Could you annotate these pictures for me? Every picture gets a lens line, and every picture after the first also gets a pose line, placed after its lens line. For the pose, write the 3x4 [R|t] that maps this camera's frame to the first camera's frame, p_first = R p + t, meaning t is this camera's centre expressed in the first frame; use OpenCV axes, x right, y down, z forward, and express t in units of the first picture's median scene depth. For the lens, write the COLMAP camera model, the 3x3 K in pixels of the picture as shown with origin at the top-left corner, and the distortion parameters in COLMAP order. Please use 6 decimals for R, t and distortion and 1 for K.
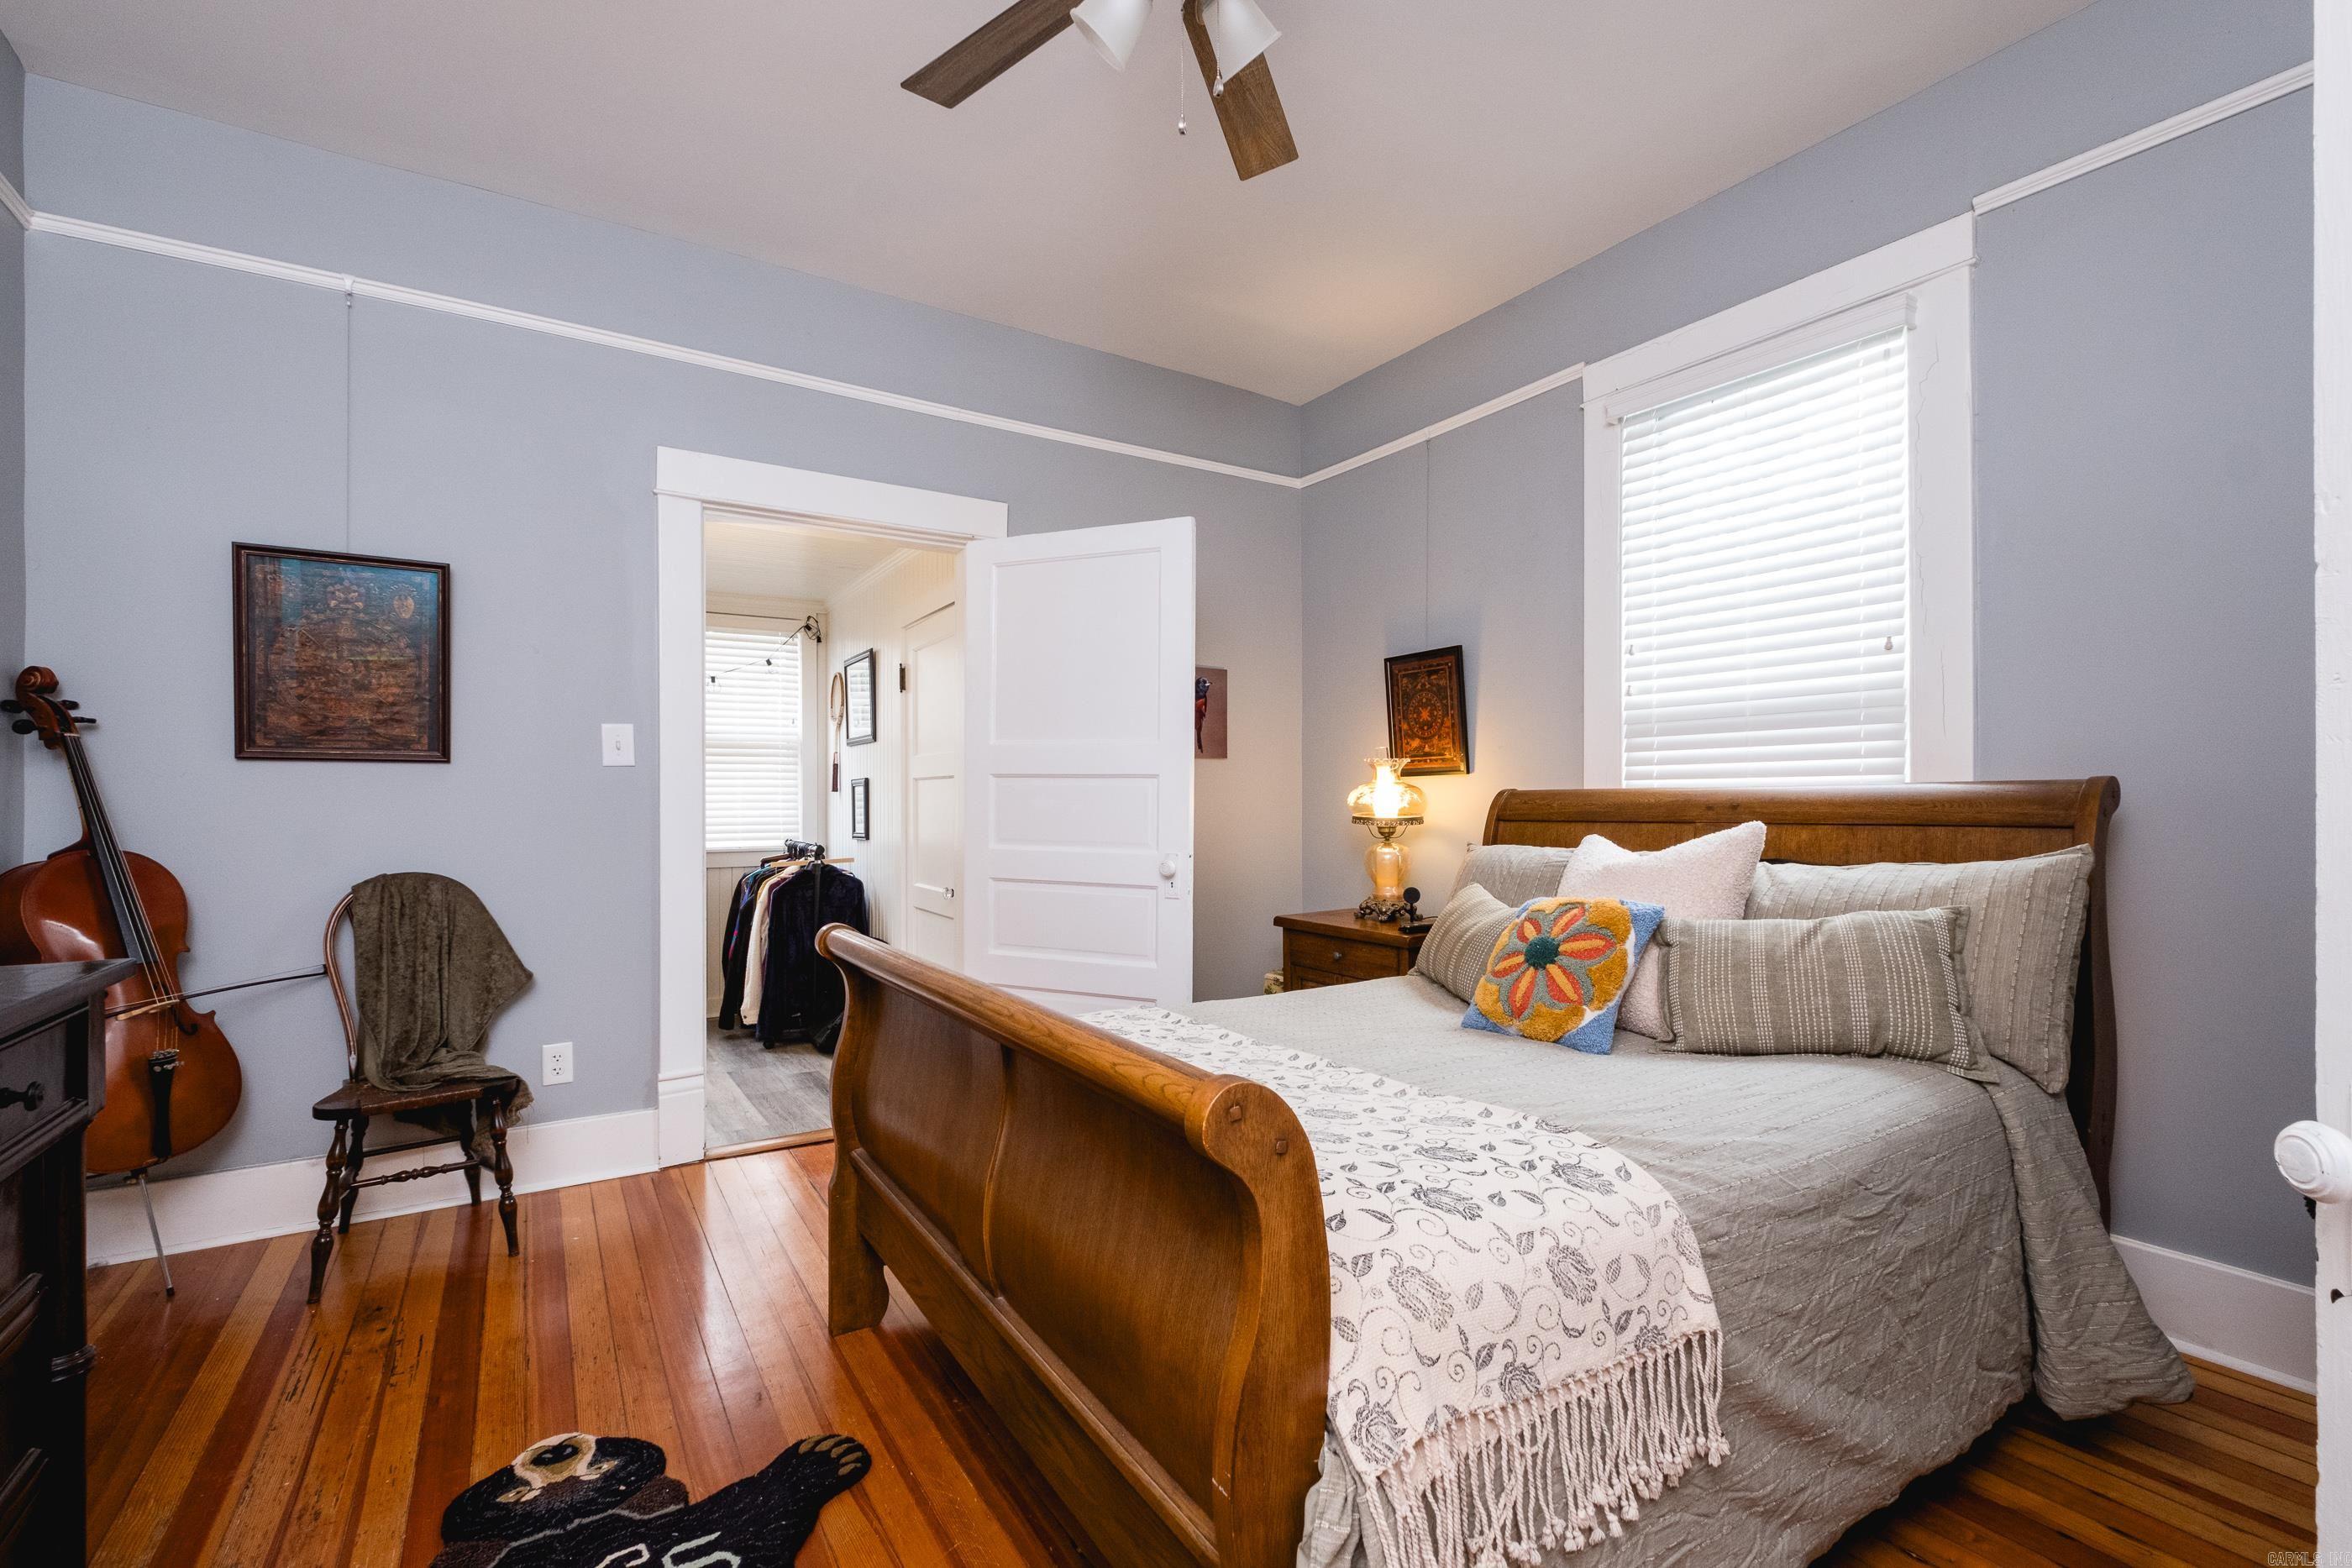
lens RADIAL K [[1019.3, 0, 1169.2], [0, 1019.3, 776.9], [0, 0, 1]] dist [-0.000891, -0.000252]
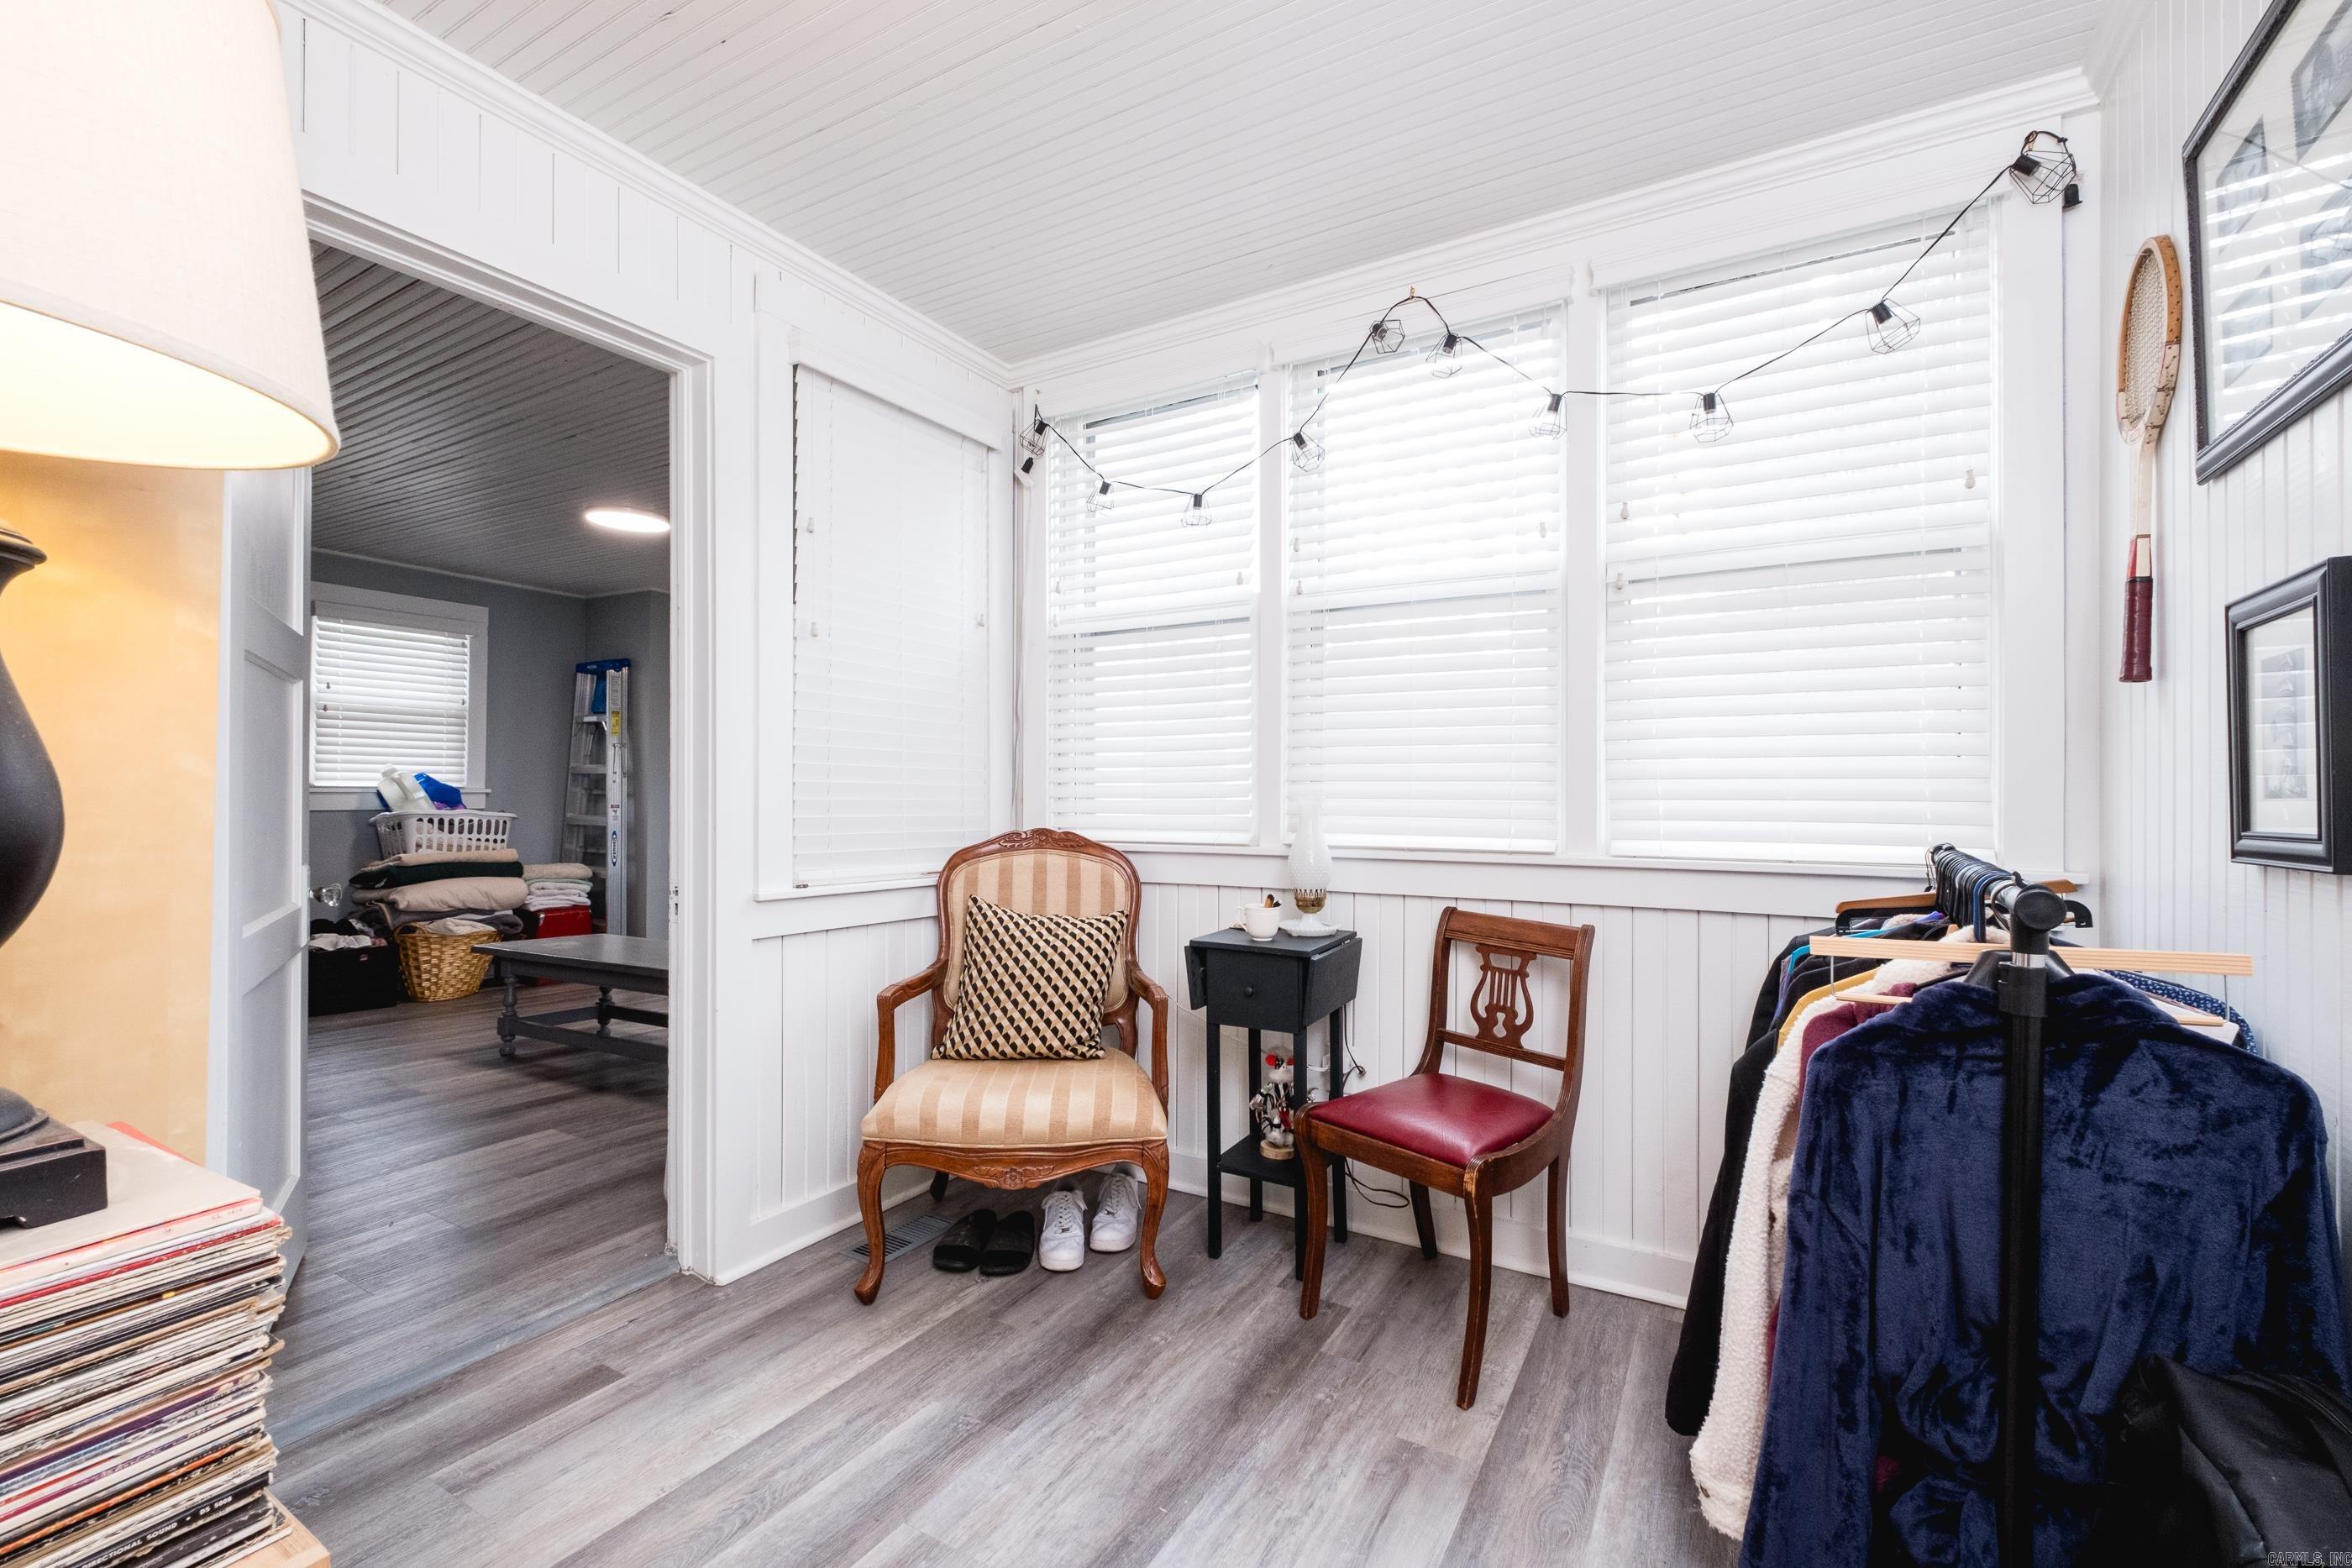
lens RADIAL K [[1019.3, 0, 1169.2], [0, 1019.3, 776.9], [0, 0, 1]] dist [-0.000891, -0.000252]
pose [[0.453408, 0.001205, -0.891302, -0.213633], [0.020811, 0.999712, 0.011938, 0.033107], [0.891060, -0.023961, 0.453253, 0.678344]]
